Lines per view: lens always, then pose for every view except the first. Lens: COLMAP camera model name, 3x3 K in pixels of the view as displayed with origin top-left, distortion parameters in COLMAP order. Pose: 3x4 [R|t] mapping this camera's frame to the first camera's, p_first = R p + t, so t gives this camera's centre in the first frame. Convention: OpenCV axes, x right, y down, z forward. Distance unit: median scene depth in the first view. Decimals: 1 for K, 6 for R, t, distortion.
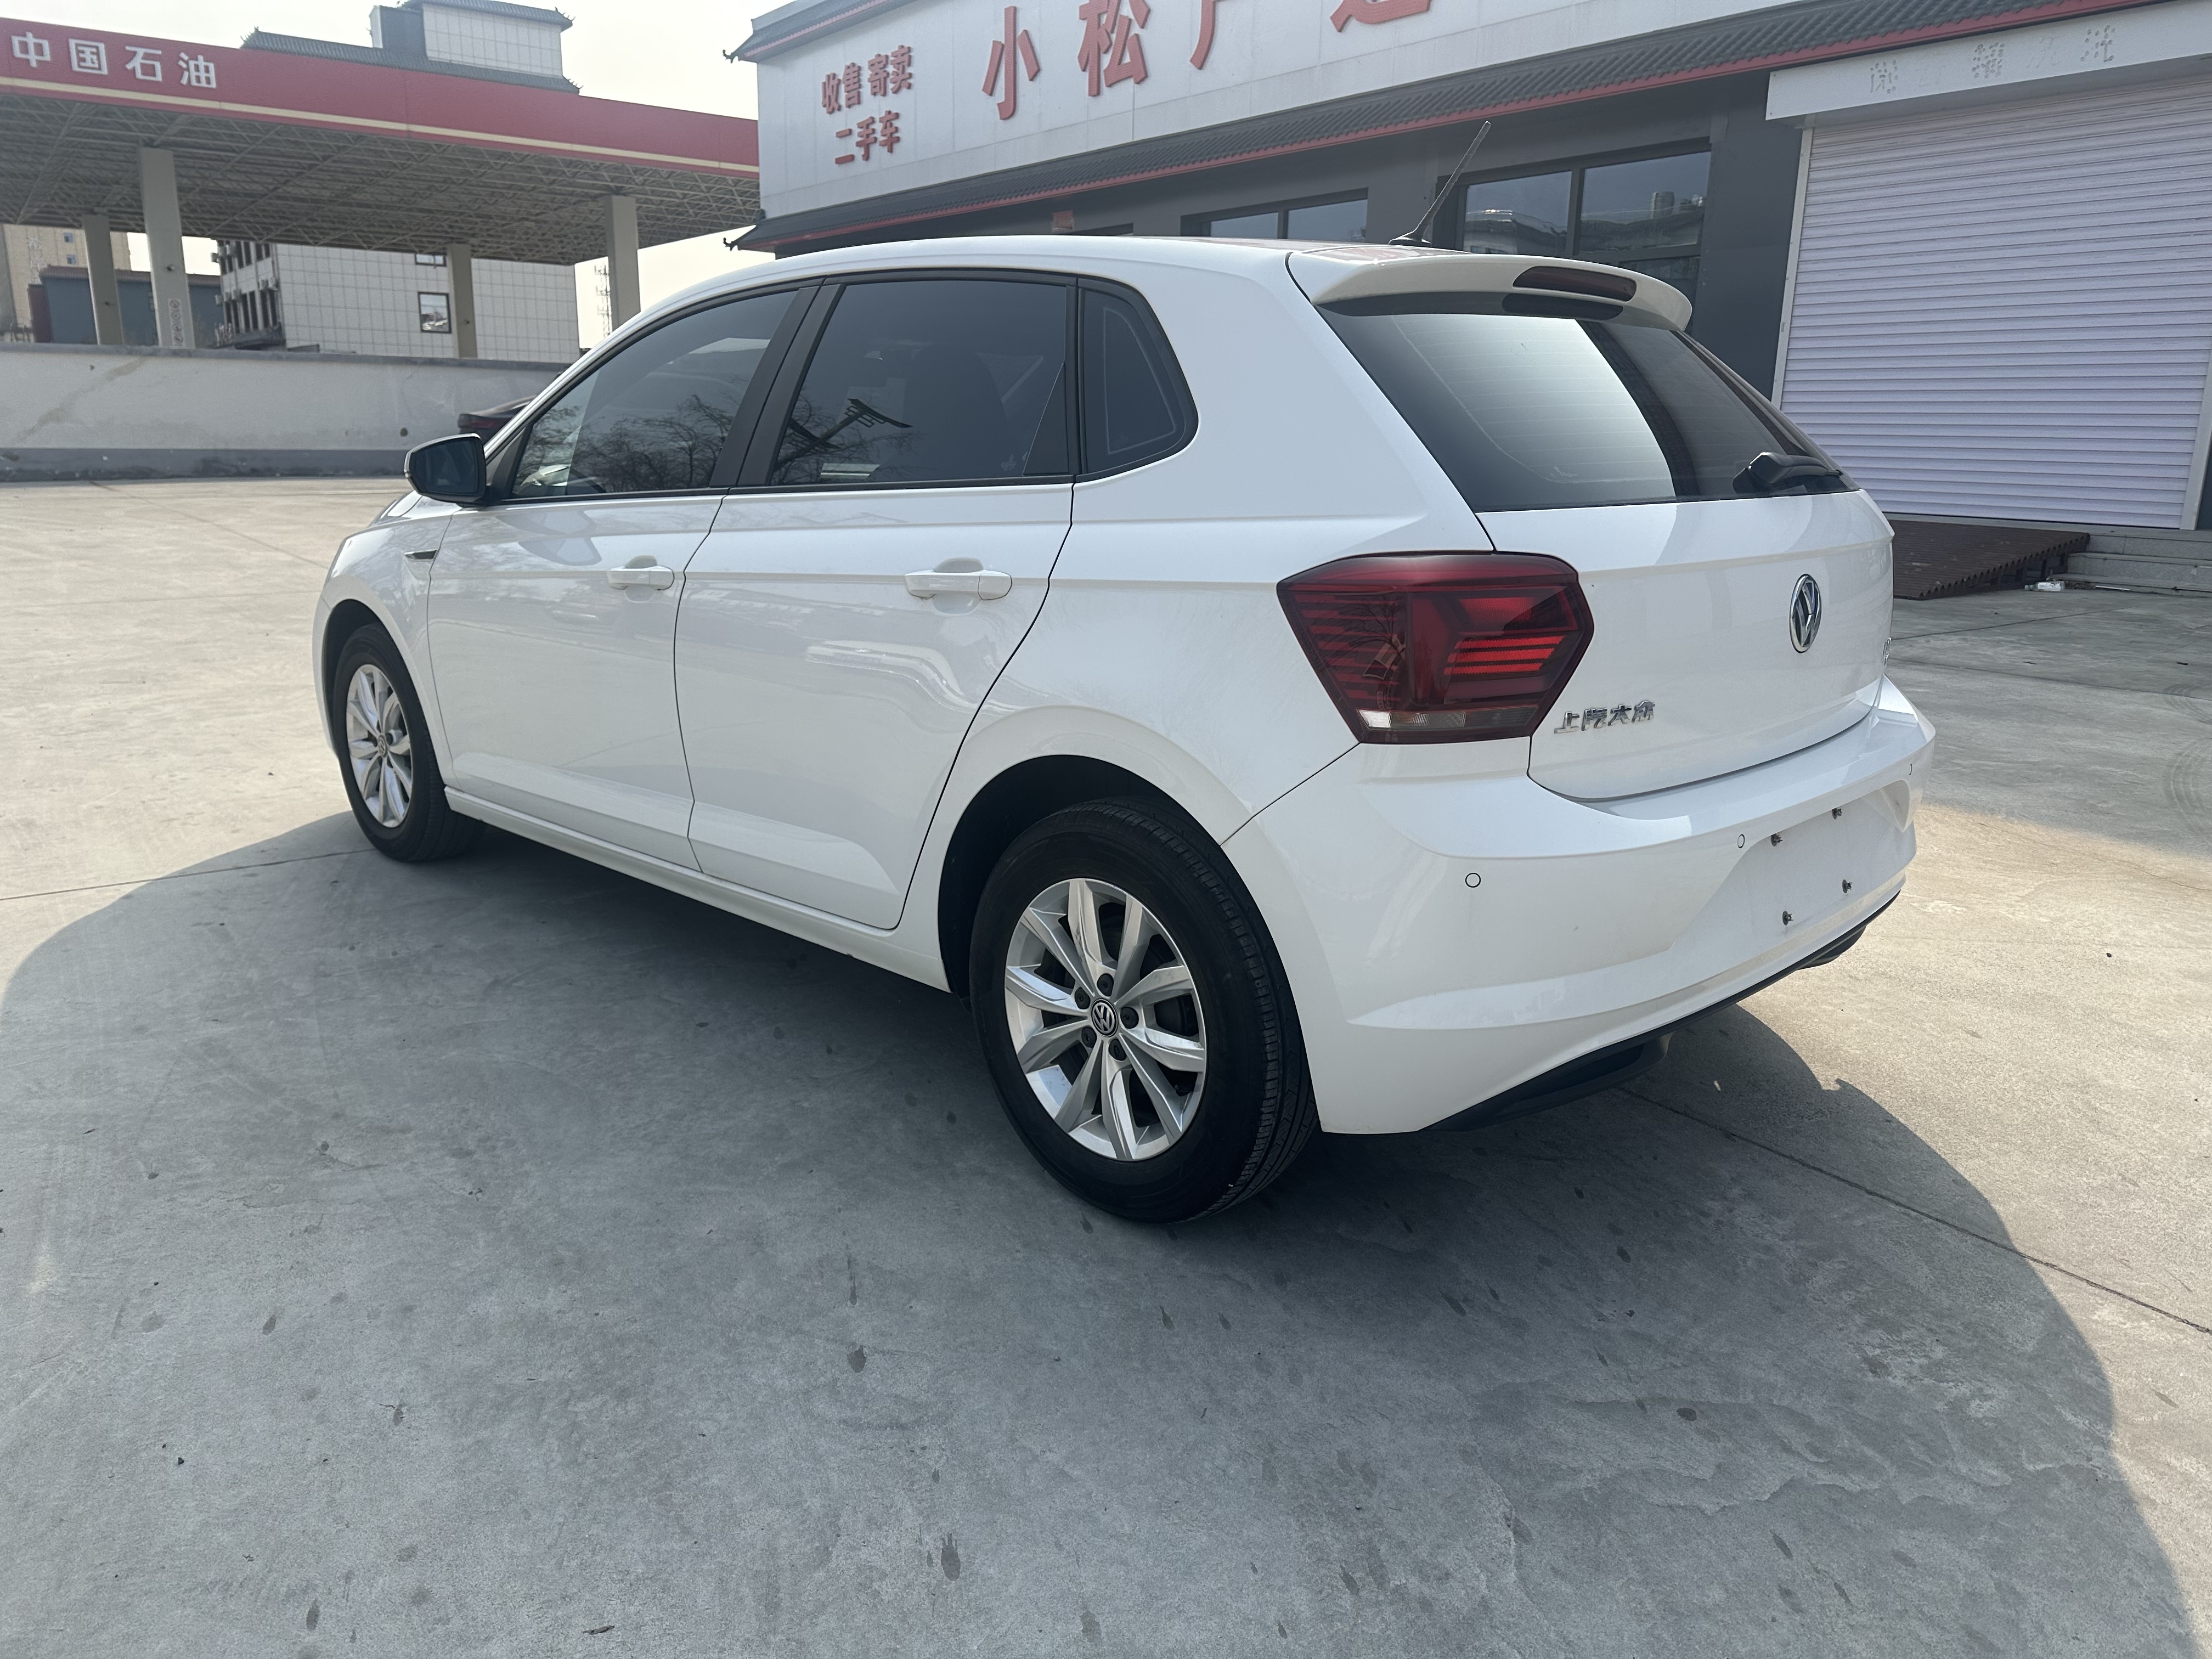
lens RADIAL K [[1570.7, 0, 1110.7], [0, 1570.7, 830.5], [0, 0, 1]] dist [0.014340, -0.019034]
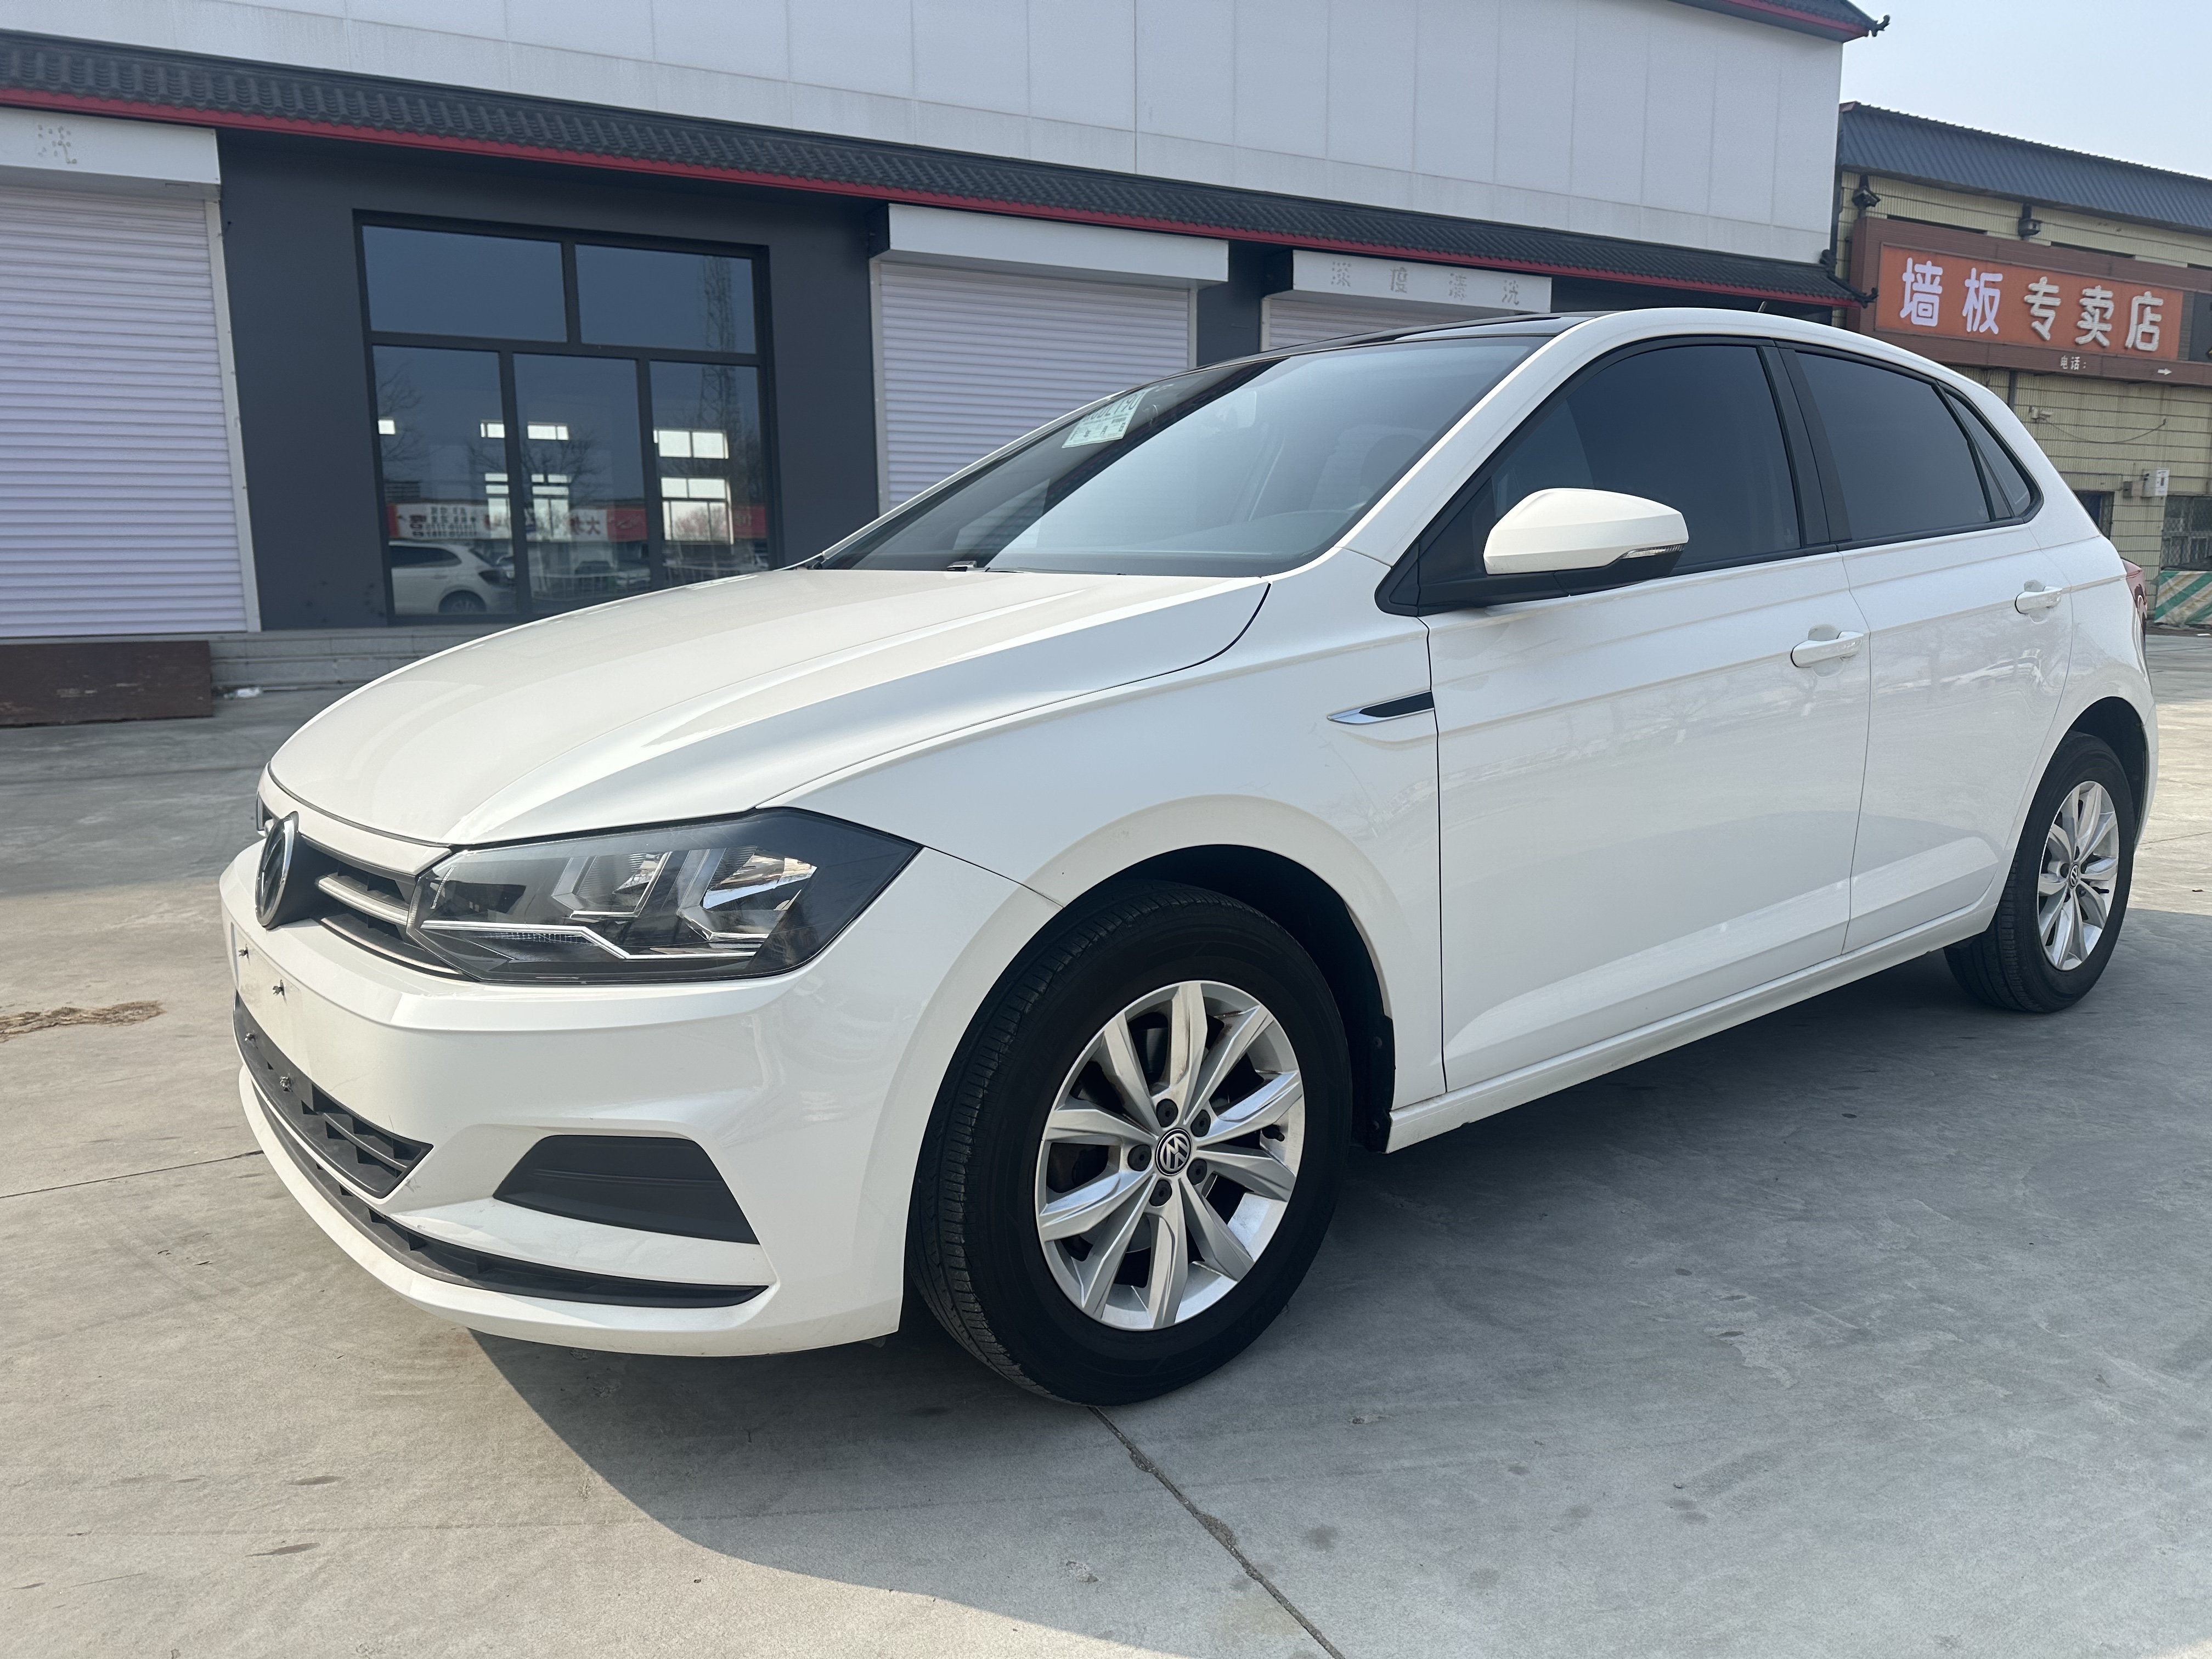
lens RADIAL K [[1570.7, 0, 1110.7], [0, 1570.7, 830.5], [0, 0, 1]] dist [0.014340, -0.019034]
pose [[0.110784, -0.177238, 0.977913, -0.158153], [0.248027, 0.957766, 0.145489, -0.037974], [-0.962398, 0.226431, 0.150065, 0.163271]]
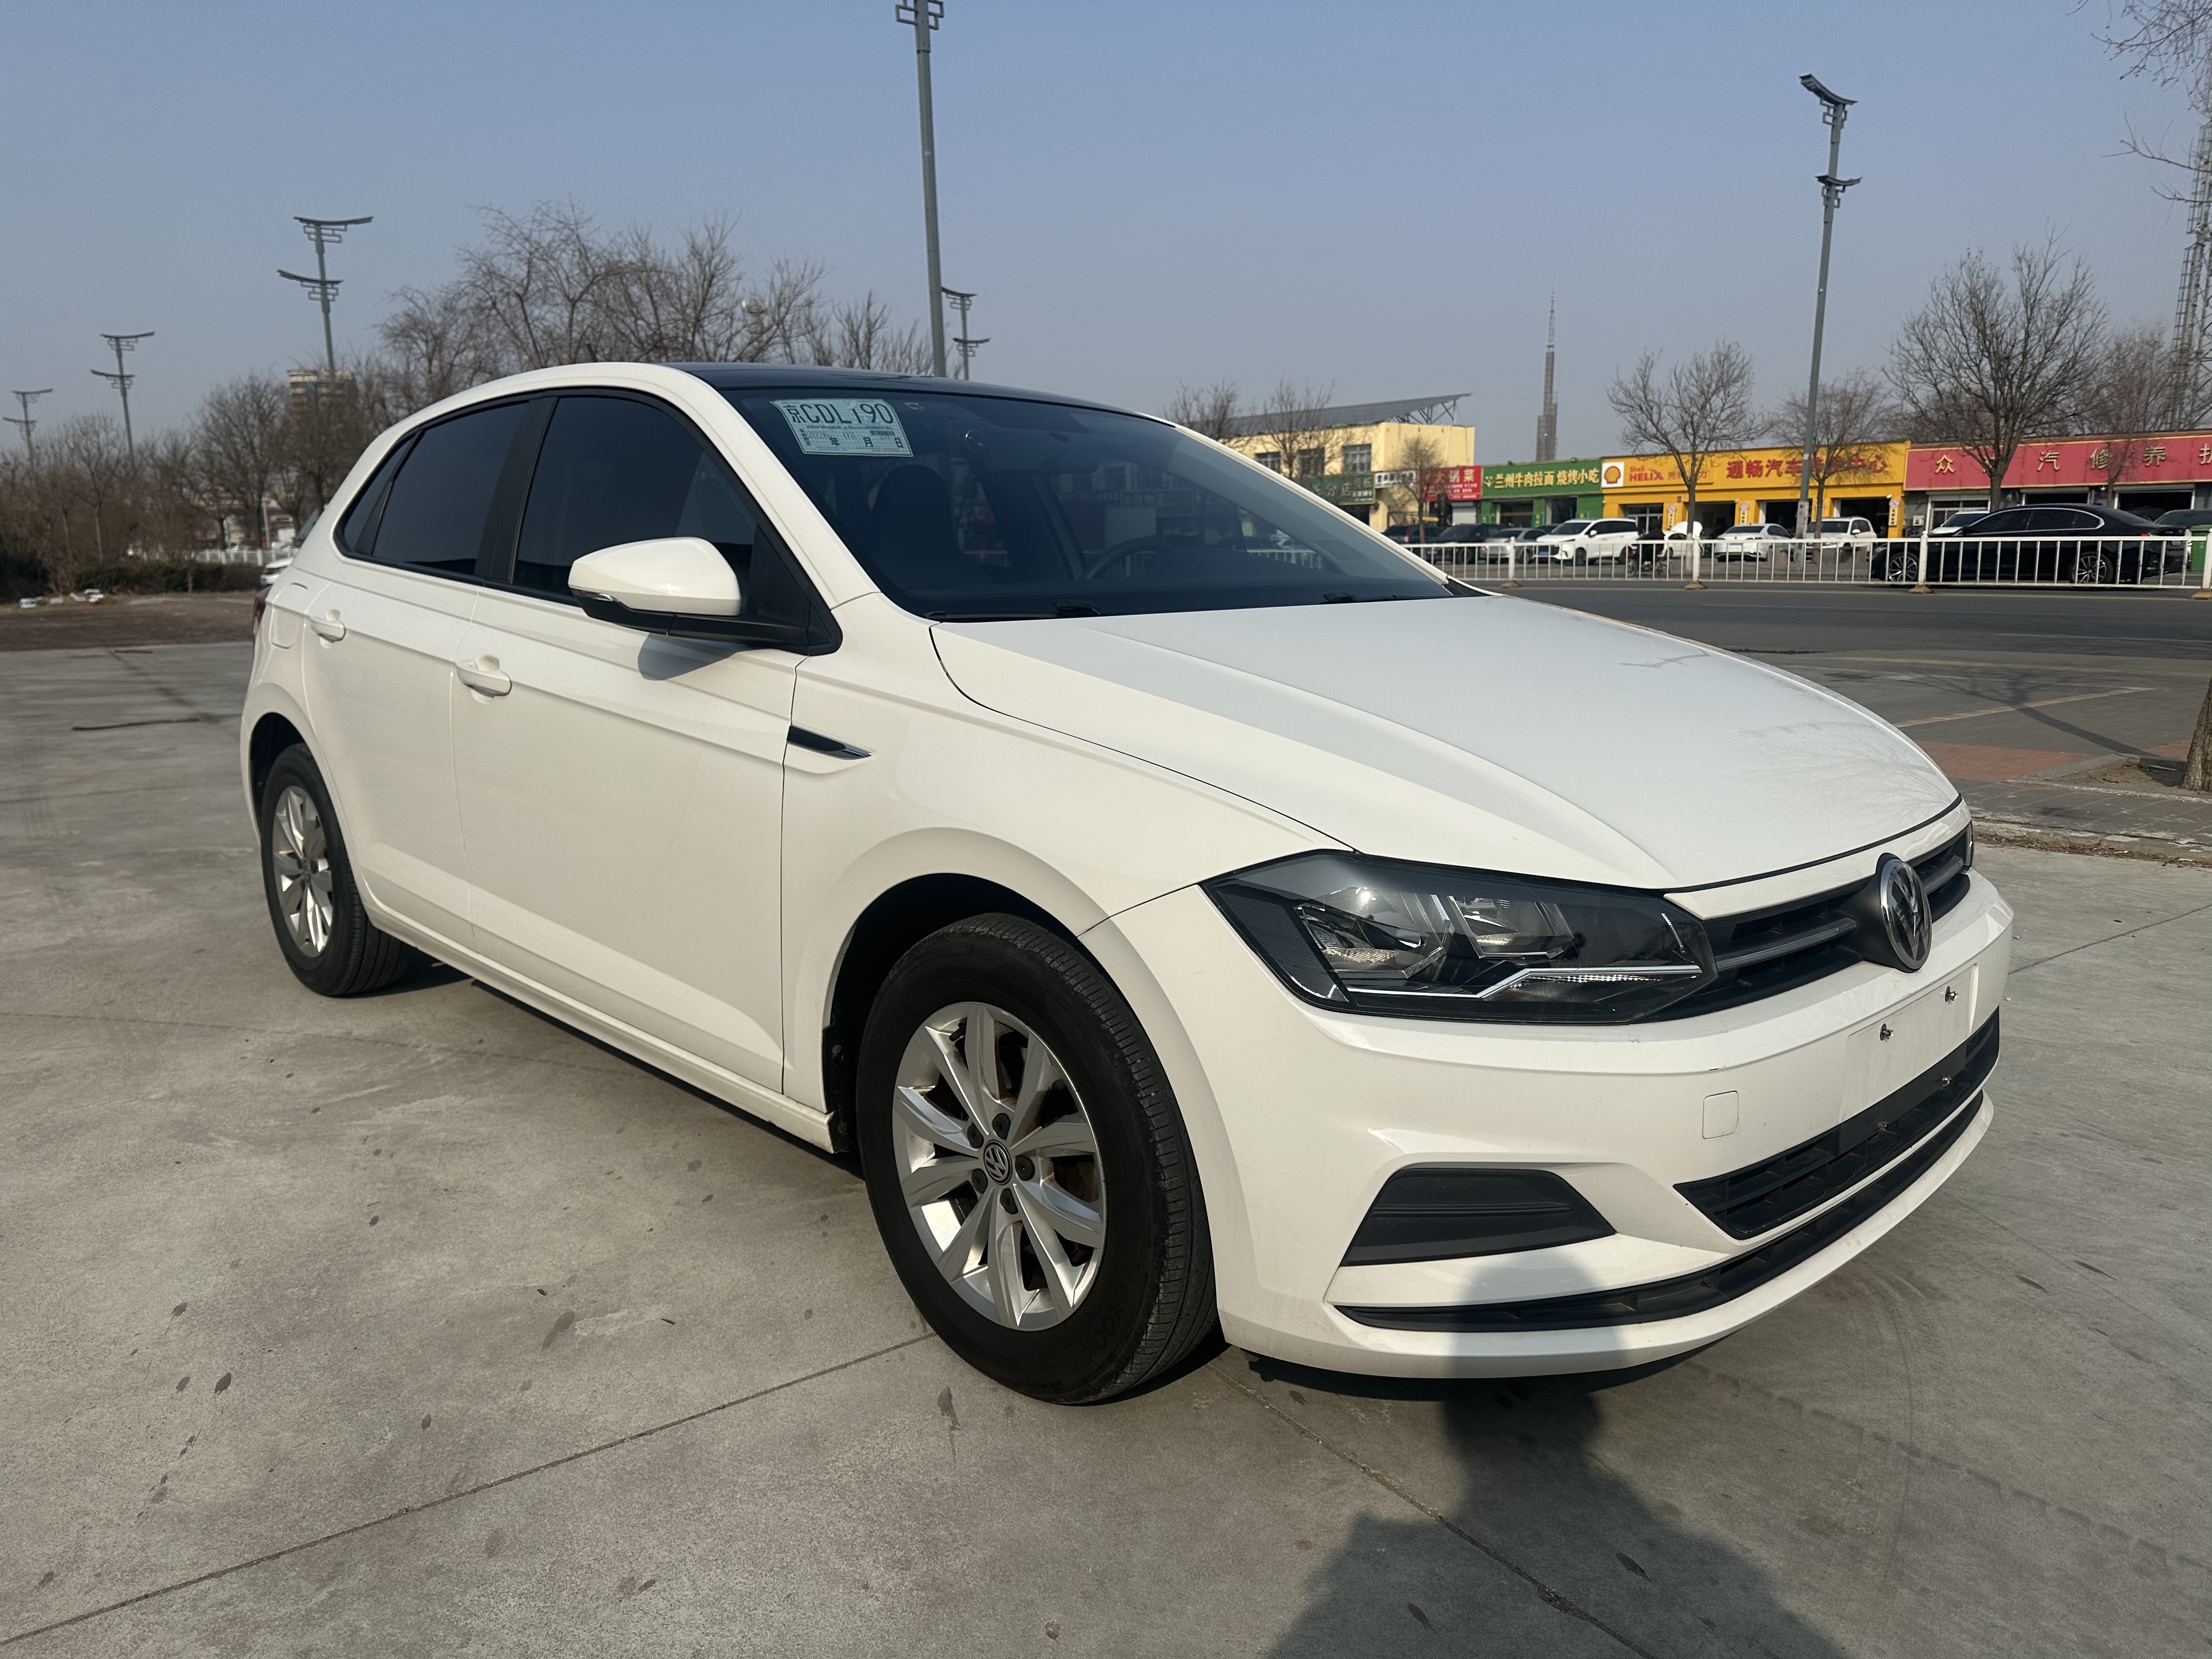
lens RADIAL K [[1528.9, 0, 1106.0], [0, 1528.9, 829.5], [0, 0, 1]] dist [0.006584, -0.007015]
pose [[-0.999997, 0.000588, 0.002467, -0.036025], [0.001566, 0.908493, 0.417896, -0.074019], [-0.001995, 0.417899, -0.908491, 0.294391]]
